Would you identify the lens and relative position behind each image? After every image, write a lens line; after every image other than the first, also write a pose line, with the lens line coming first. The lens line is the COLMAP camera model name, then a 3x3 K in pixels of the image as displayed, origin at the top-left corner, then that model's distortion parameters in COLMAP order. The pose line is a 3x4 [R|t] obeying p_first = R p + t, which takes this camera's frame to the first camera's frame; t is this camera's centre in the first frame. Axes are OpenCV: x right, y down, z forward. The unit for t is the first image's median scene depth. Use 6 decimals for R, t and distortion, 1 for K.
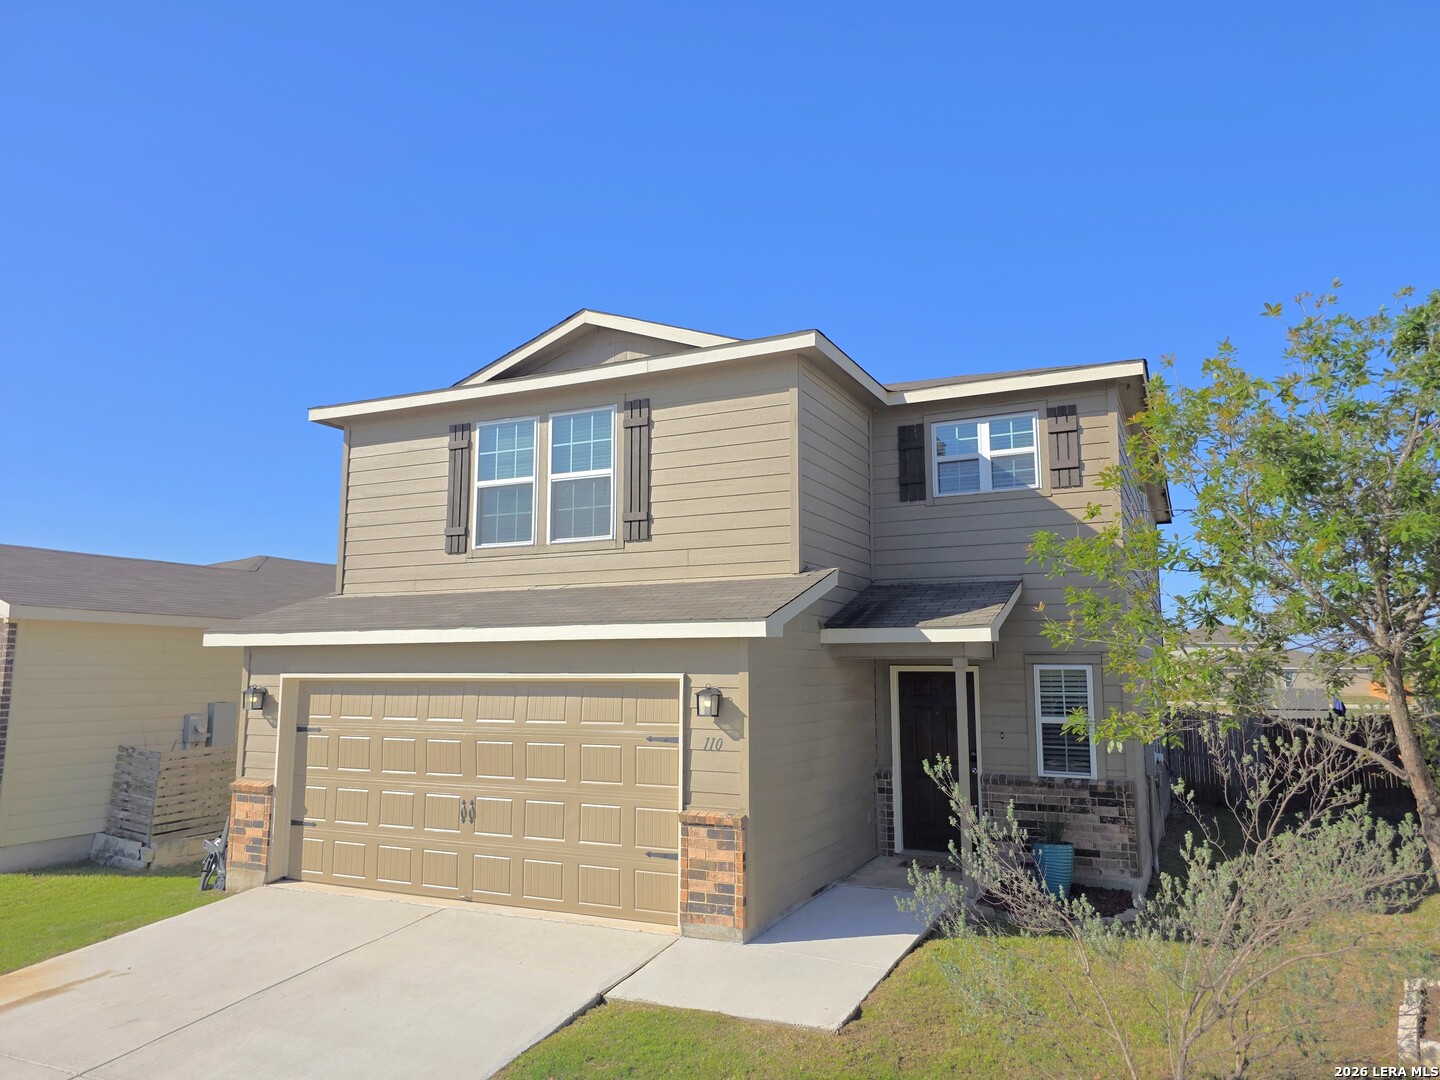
lens RADIAL K [[959.9, 0, 720.0], [0, 959.9, 540.0], [0, 0, 1]] dist [0.081146, -0.128919]
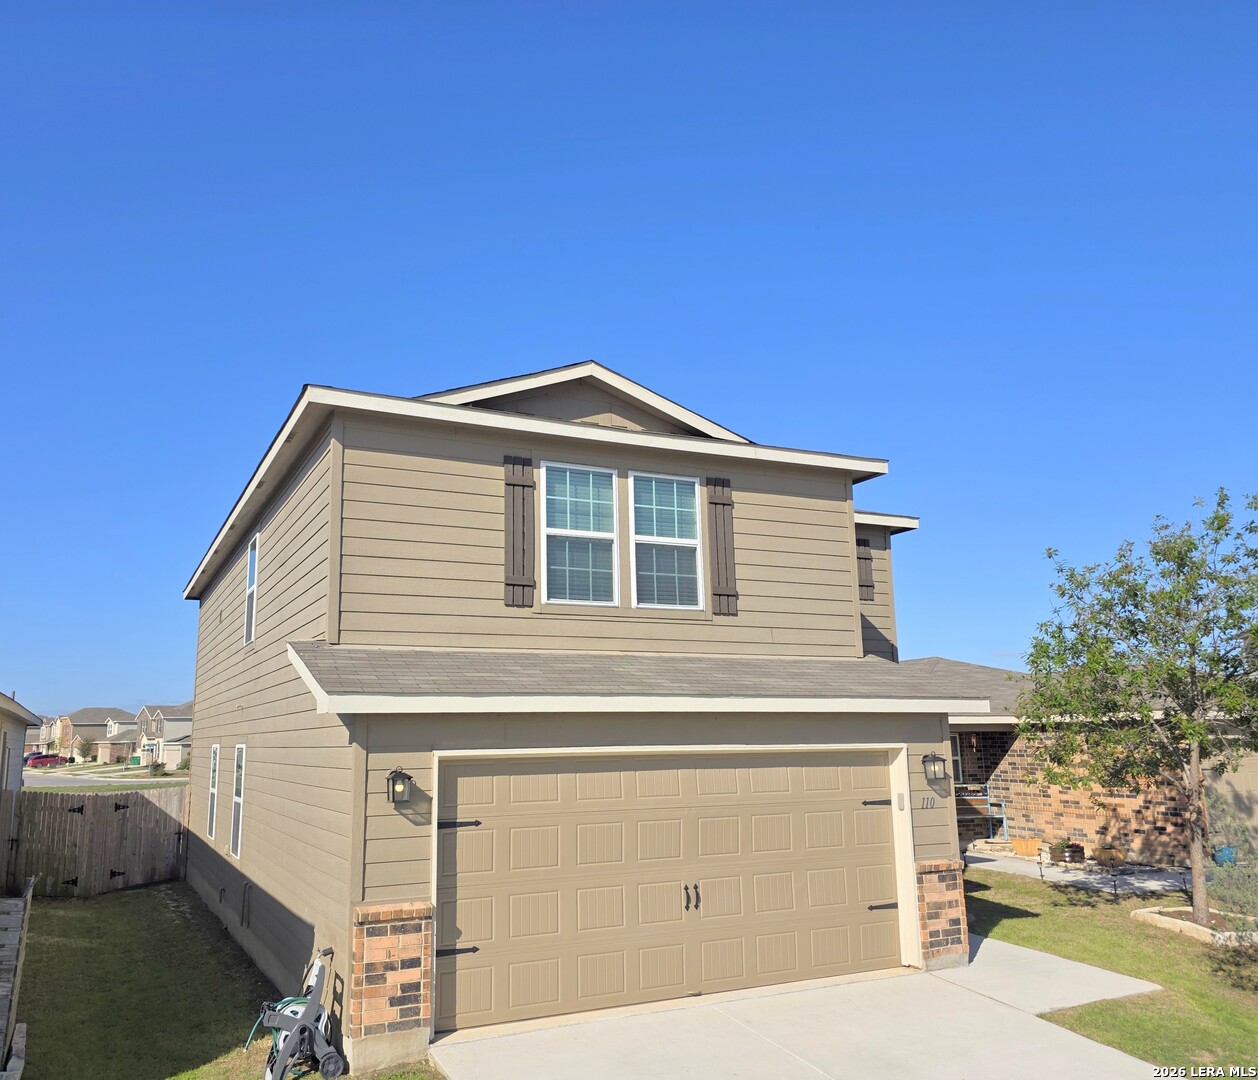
lens RADIAL K [[1025.7, 0, 566.1], [0, 1025.7, 543.0], [0, 0, 1]] dist [0.063214, -0.084527]
pose [[0.632675, 0.134524, 0.762644, -1.029283], [-0.088639, 0.990904, -0.101254, 0.050561], [-0.769328, -0.003539, 0.638844, 0.420341]]
